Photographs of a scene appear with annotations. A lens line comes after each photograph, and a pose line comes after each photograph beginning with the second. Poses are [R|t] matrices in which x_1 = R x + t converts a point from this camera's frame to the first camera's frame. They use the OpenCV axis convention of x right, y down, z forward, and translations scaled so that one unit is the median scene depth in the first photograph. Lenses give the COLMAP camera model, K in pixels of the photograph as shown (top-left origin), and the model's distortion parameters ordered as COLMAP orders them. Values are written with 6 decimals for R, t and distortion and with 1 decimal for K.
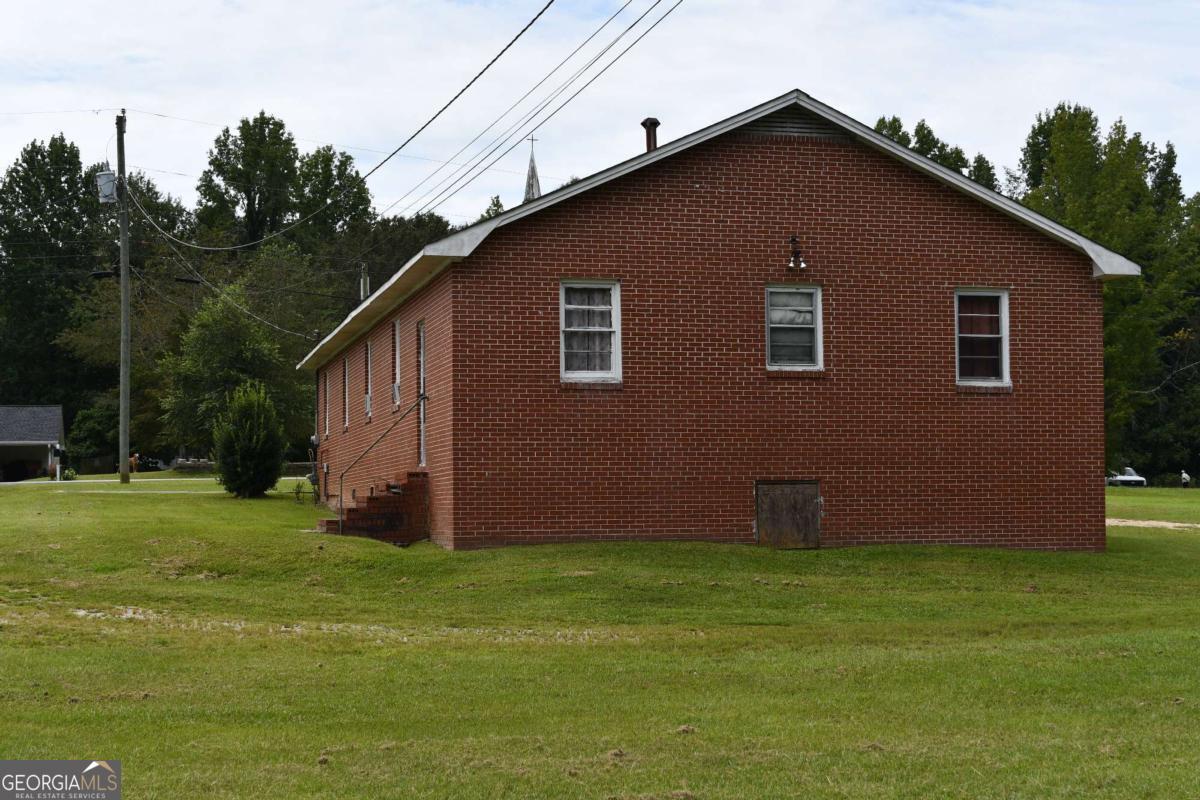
lens RADIAL K [[1933.9, 0, 602.2], [0, 1933.9, 403.3], [0, 0, 1]] dist [0.016538, 0.015670]
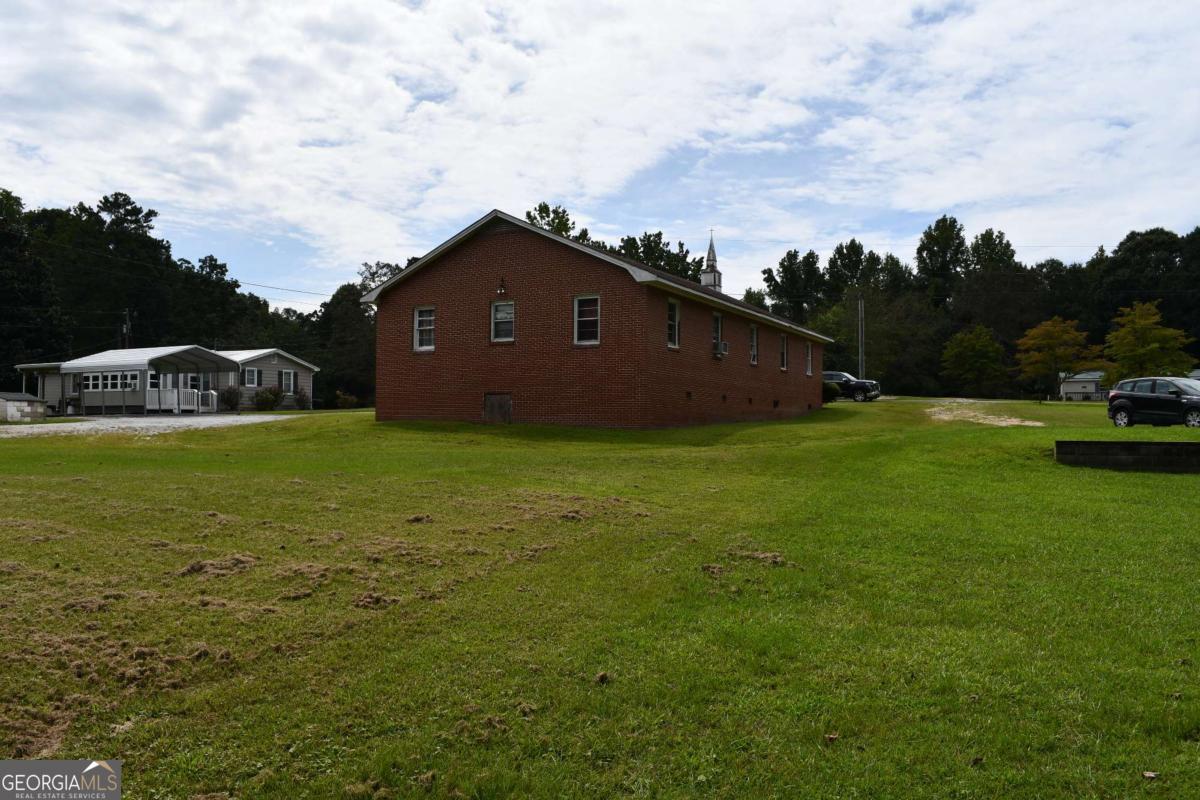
lens RADIAL K [[942.9, 0, 601.9], [0, 942.9, 404.7], [0, 0, 1]] dist [-0.092834, -0.005009]
pose [[0.742715, -0.002572, -0.669603, 0.848698], [0.026146, 0.999341, 0.025162, 0.028401], [0.669097, -0.036195, 0.742293, 0.290907]]
